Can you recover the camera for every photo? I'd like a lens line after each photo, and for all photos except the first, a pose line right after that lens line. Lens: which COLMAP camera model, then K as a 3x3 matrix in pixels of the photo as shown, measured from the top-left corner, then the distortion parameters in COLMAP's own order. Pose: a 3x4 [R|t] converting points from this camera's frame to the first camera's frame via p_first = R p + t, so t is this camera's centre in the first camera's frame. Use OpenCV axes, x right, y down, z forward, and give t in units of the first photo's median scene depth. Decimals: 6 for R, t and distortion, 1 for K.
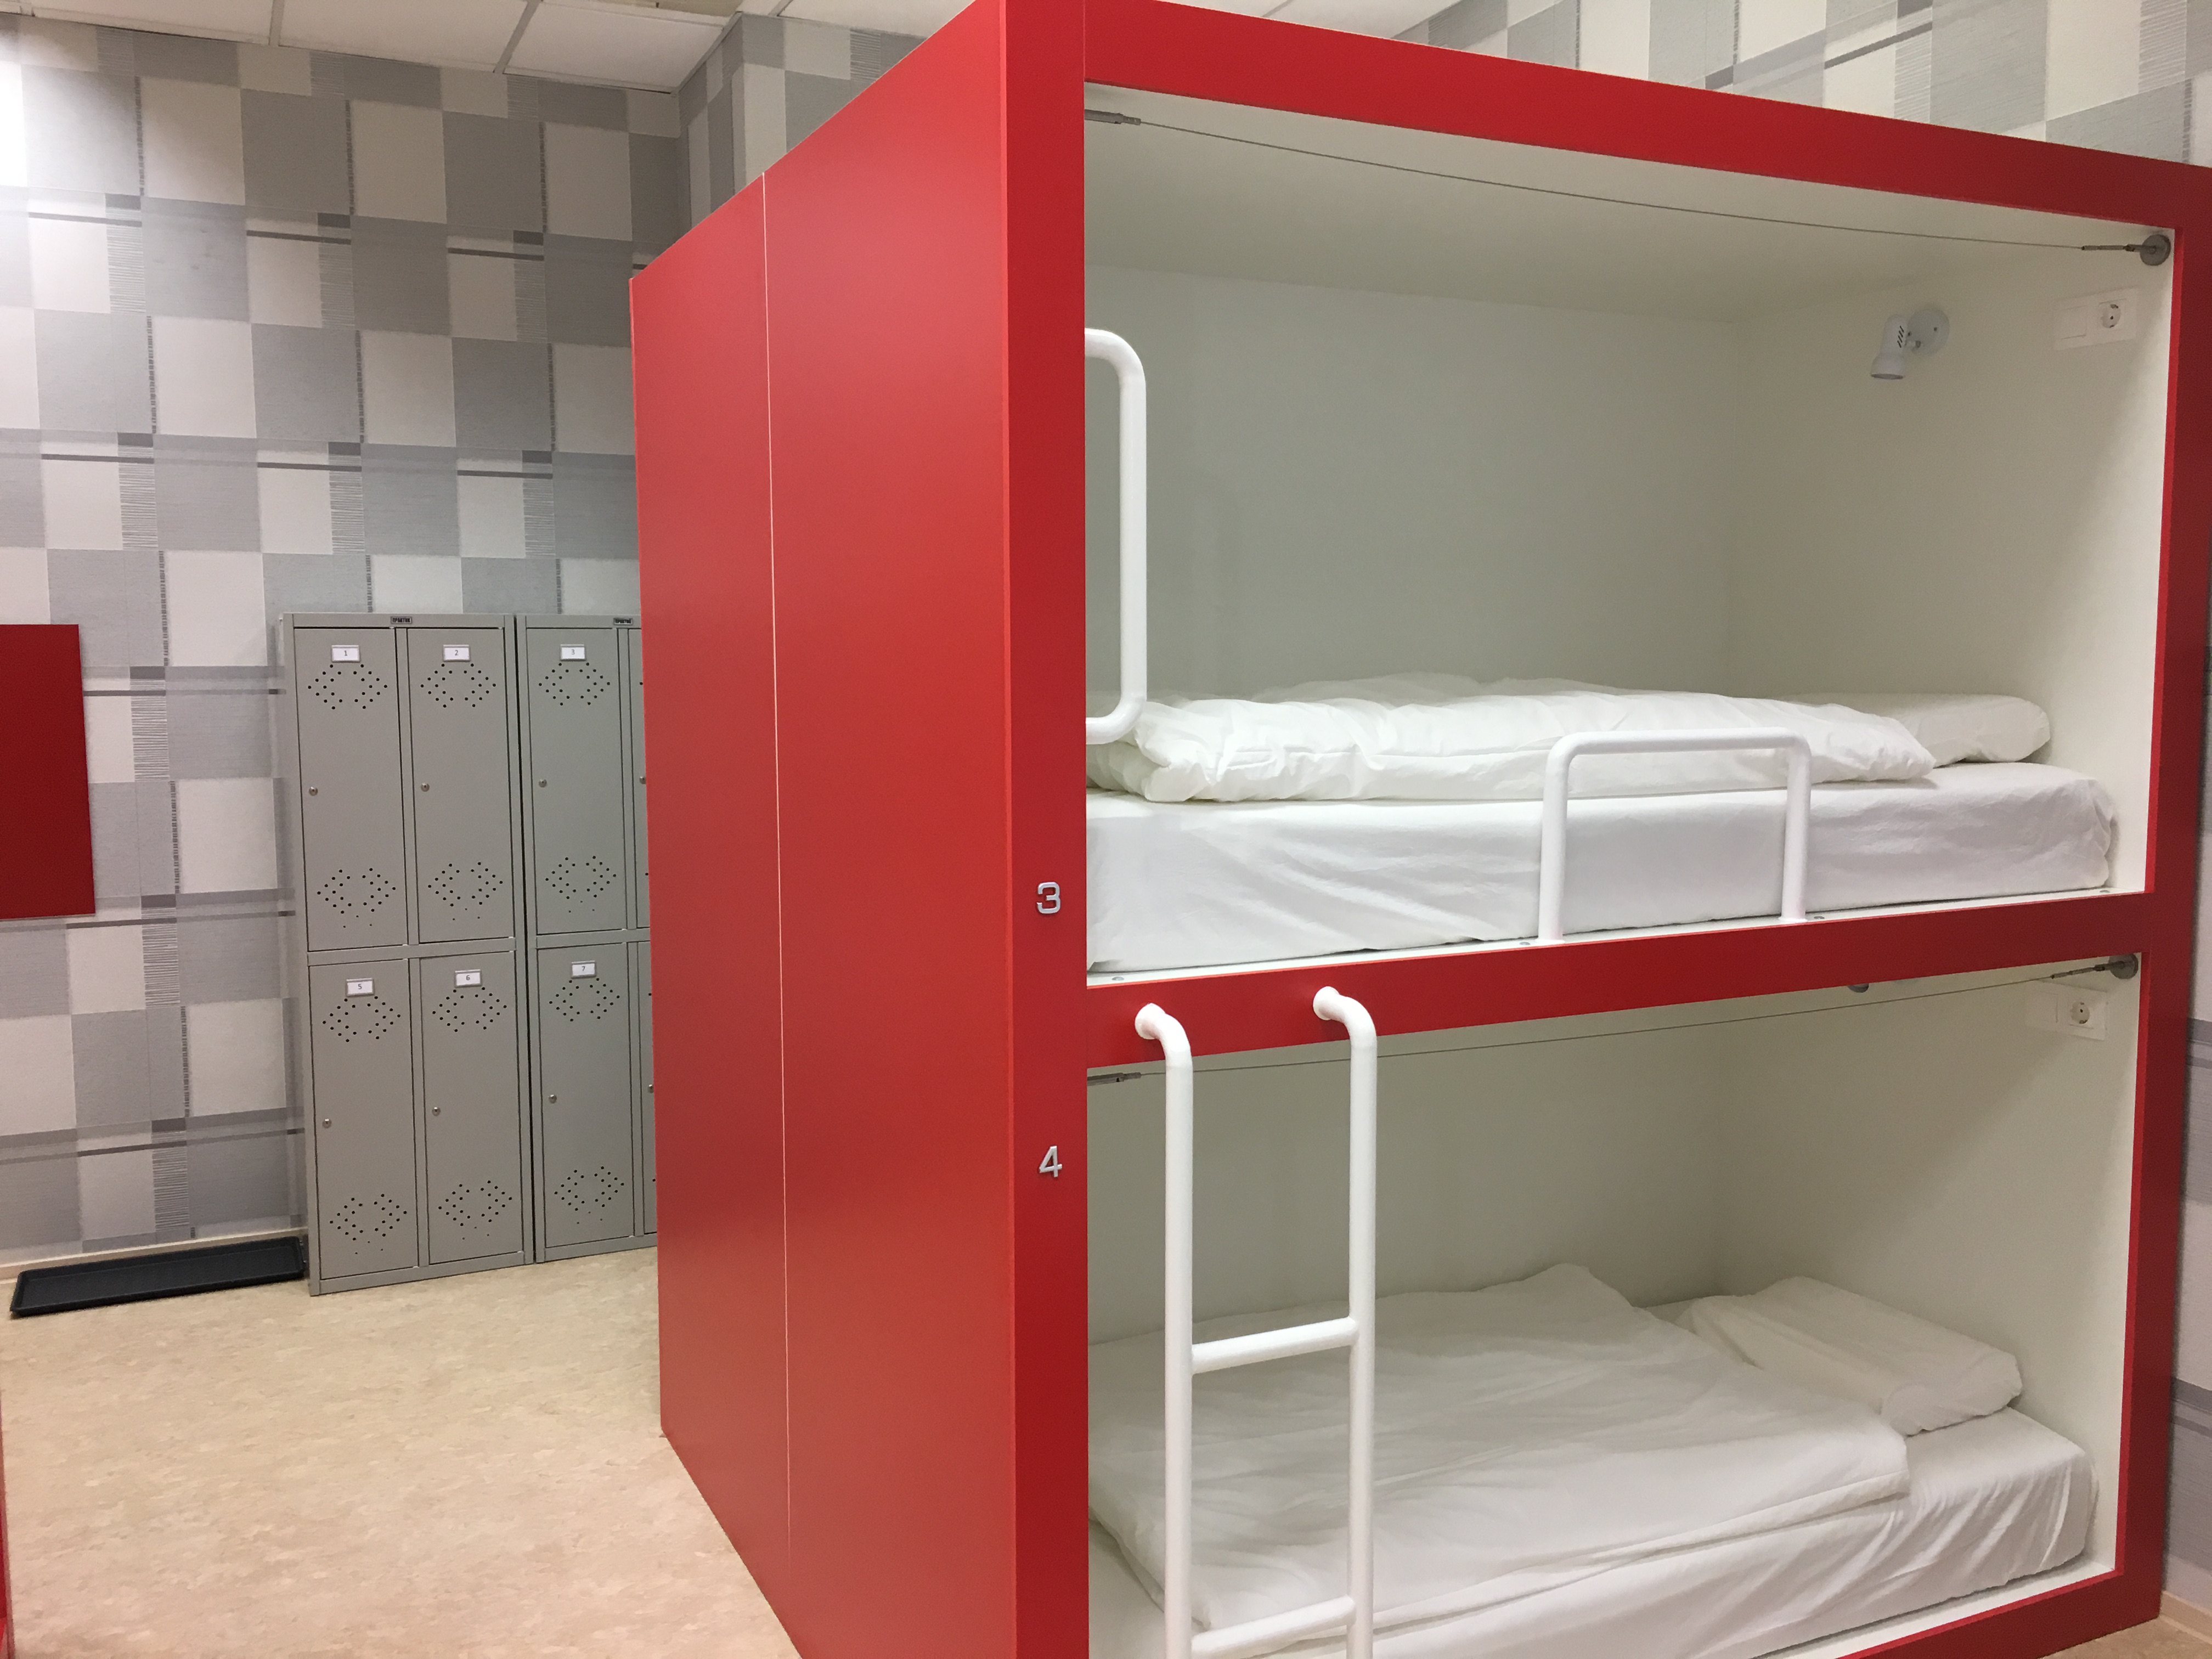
lens RADIAL K [[1894.8, 0, 1105.0], [0, 1894.8, 814.5], [0, 0, 1]] dist [0.073651, -0.085256]
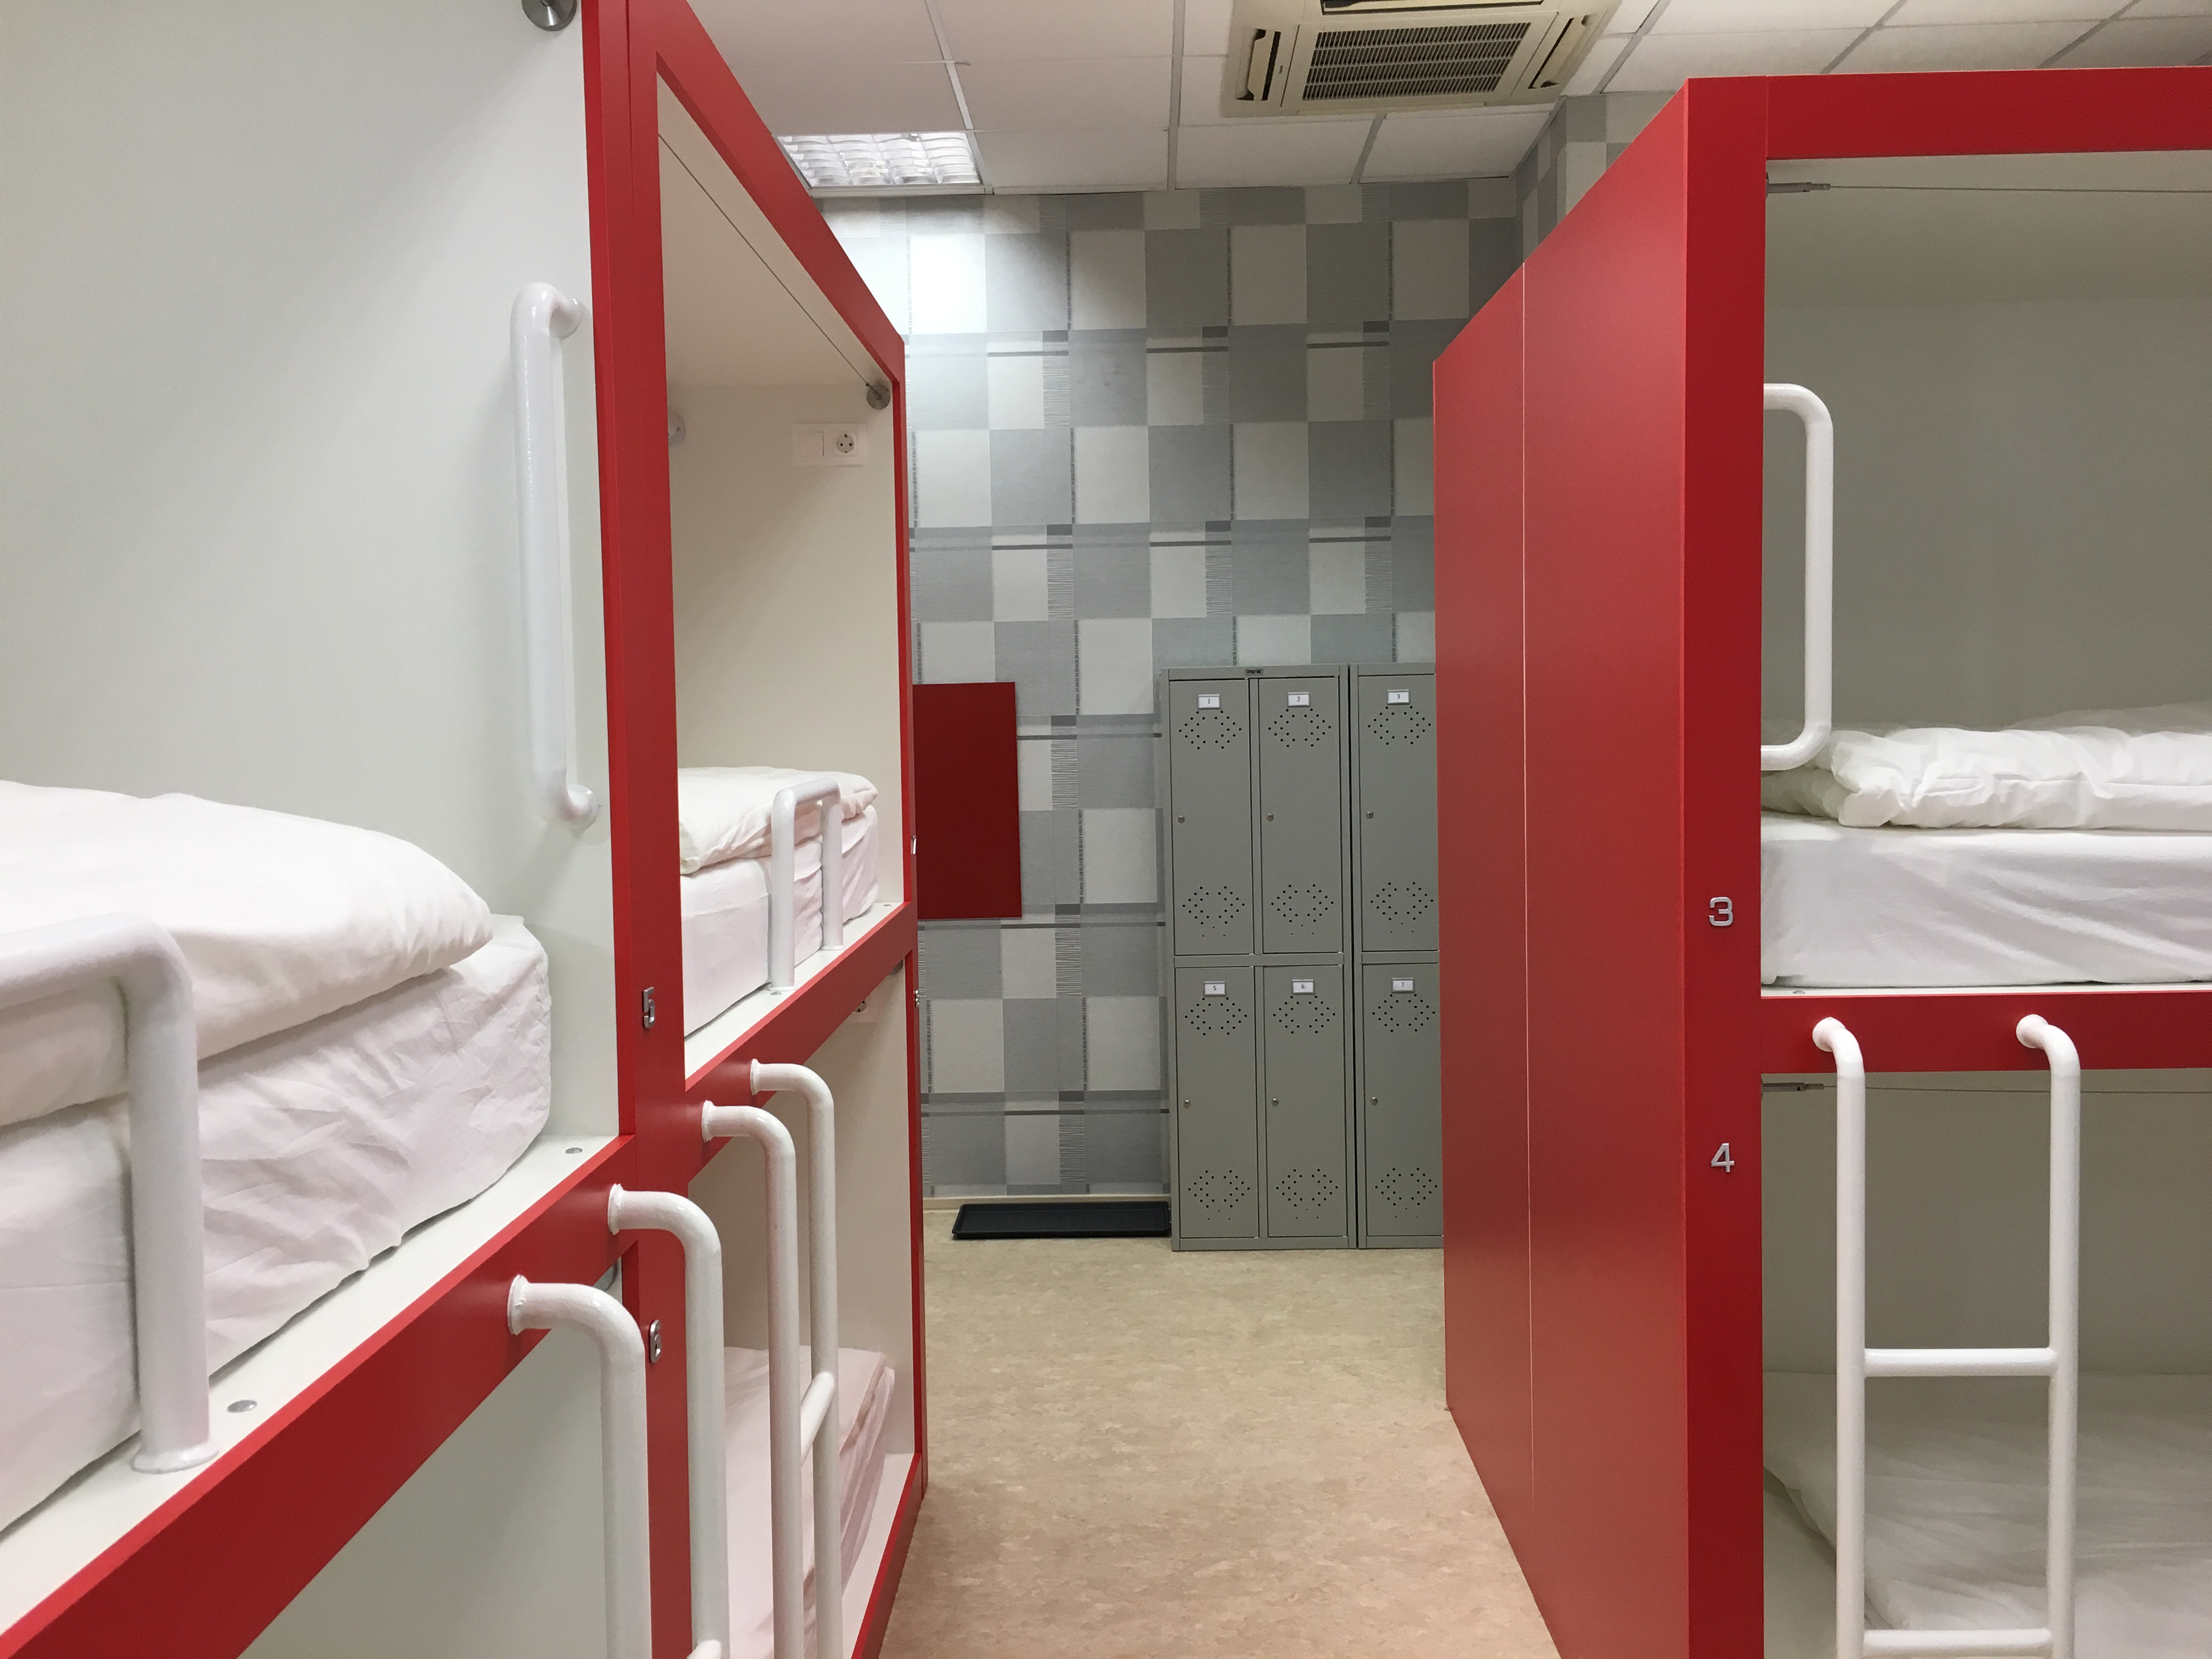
lens RADIAL K [[1894.8, 0, 1105.0], [0, 1894.8, 814.5], [0, 0, 1]] dist [0.073651, -0.085256]
pose [[0.893529, 0.011462, -0.448858, 0.075251], [-0.022239, 0.999577, -0.018746, 0.008849], [0.448454, 0.026732, 0.893406, -0.068352]]
